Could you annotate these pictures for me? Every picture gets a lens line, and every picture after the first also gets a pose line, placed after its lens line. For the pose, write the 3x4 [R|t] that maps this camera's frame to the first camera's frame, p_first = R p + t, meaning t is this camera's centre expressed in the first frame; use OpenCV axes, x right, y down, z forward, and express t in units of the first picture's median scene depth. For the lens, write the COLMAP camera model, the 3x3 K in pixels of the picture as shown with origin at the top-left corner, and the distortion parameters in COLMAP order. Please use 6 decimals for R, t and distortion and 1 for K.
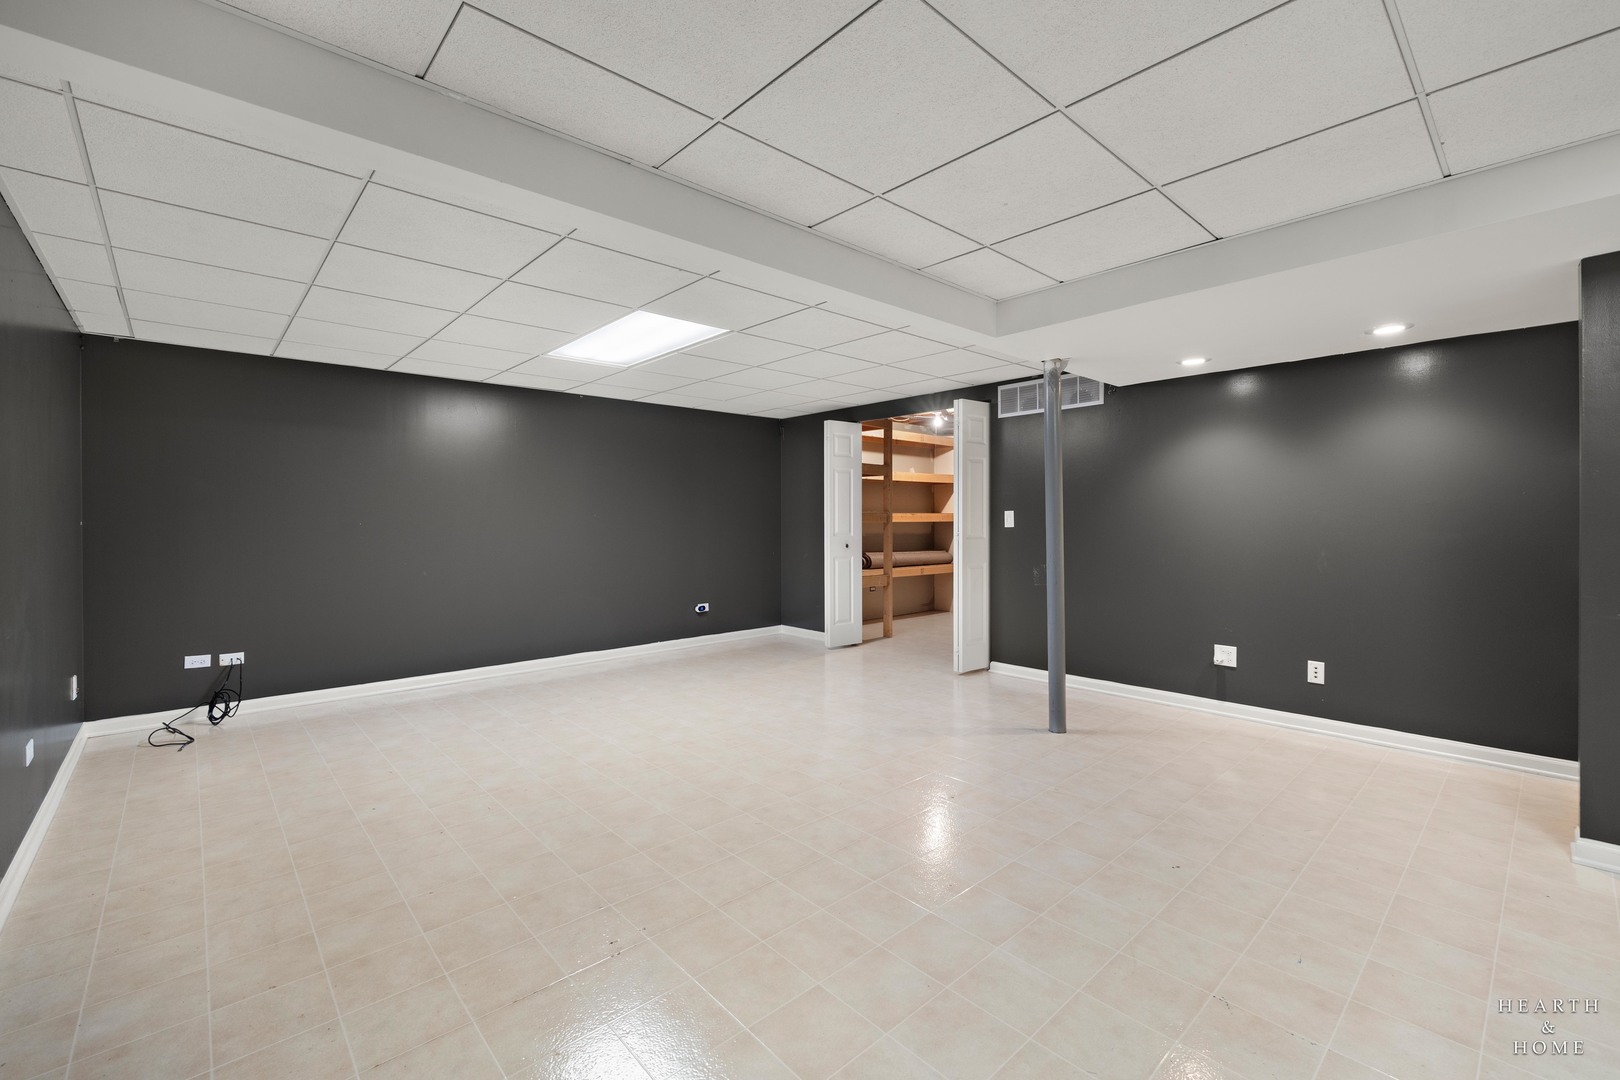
lens RADIAL K [[682.5, 0, 803.6], [0, 682.5, 535.9], [0, 0, 1]] dist [0.000574, 0.000032]
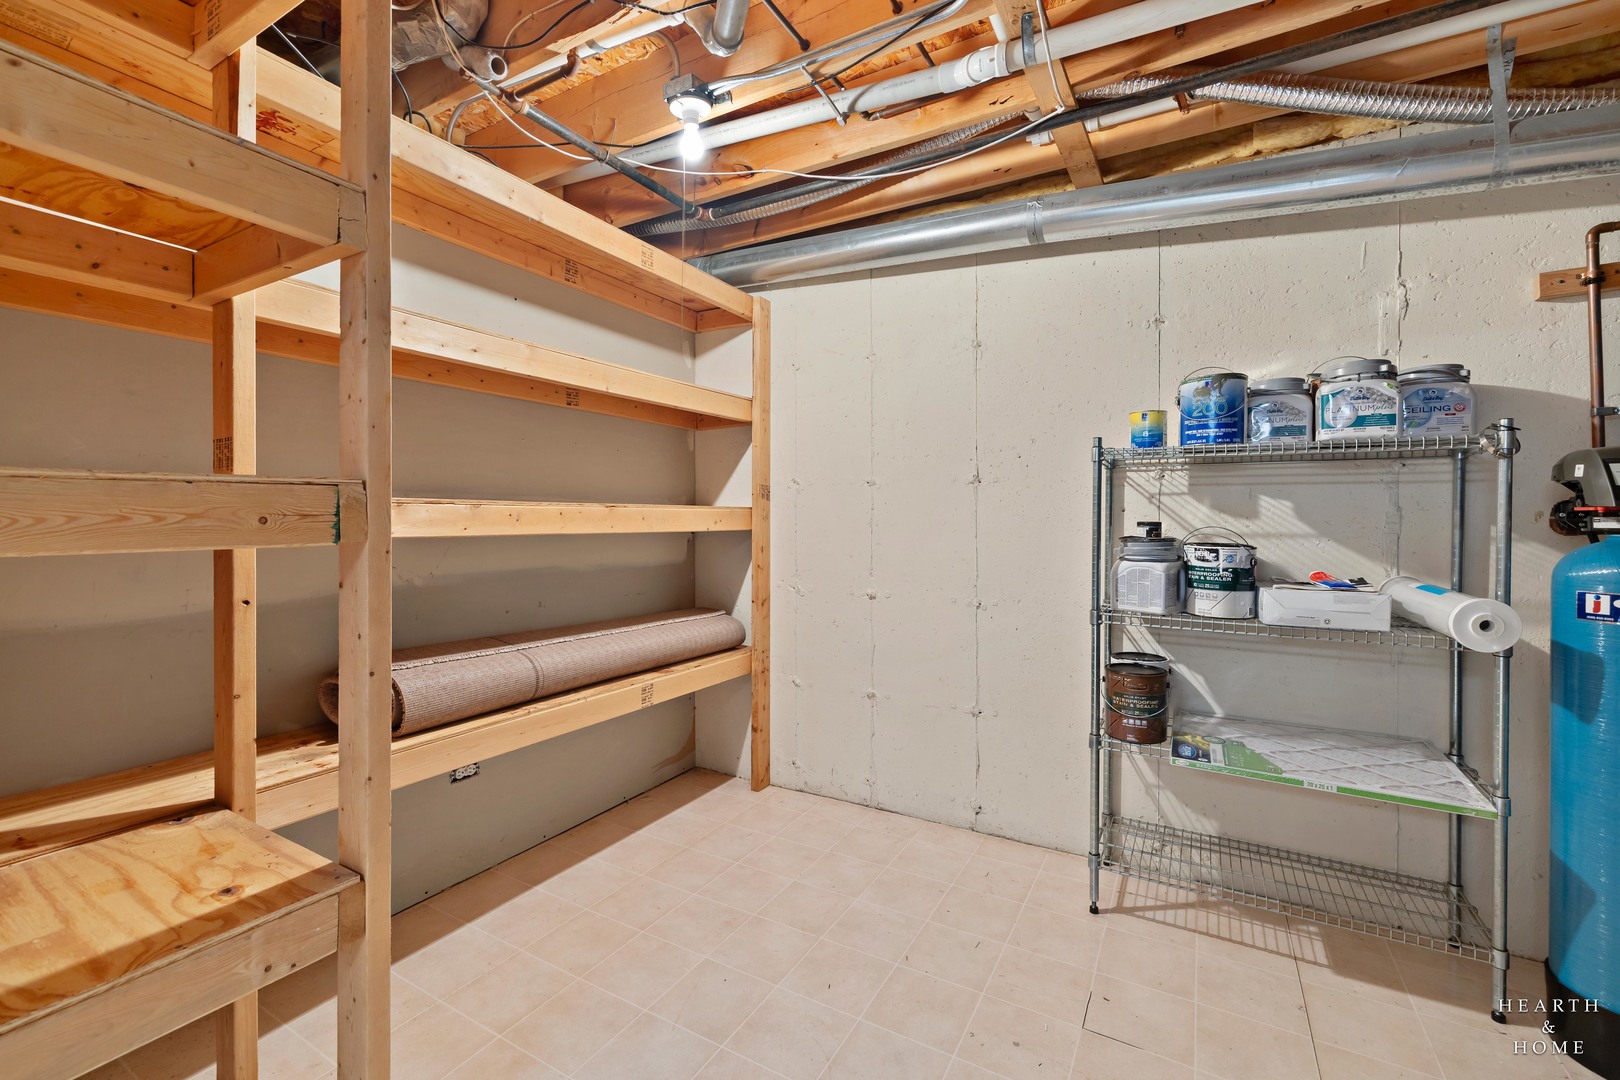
lens RADIAL K [[682.5, 0, 803.6], [0, 682.5, 535.9], [0, 0, 1]] dist [0.000574, 0.000032]
pose [[0.948557, 0.003371, 0.316588, 0.133799], [-0.005738, 0.999962, 0.006545, -0.020838], [-0.316553, -0.008025, 0.948541, 0.653306]]
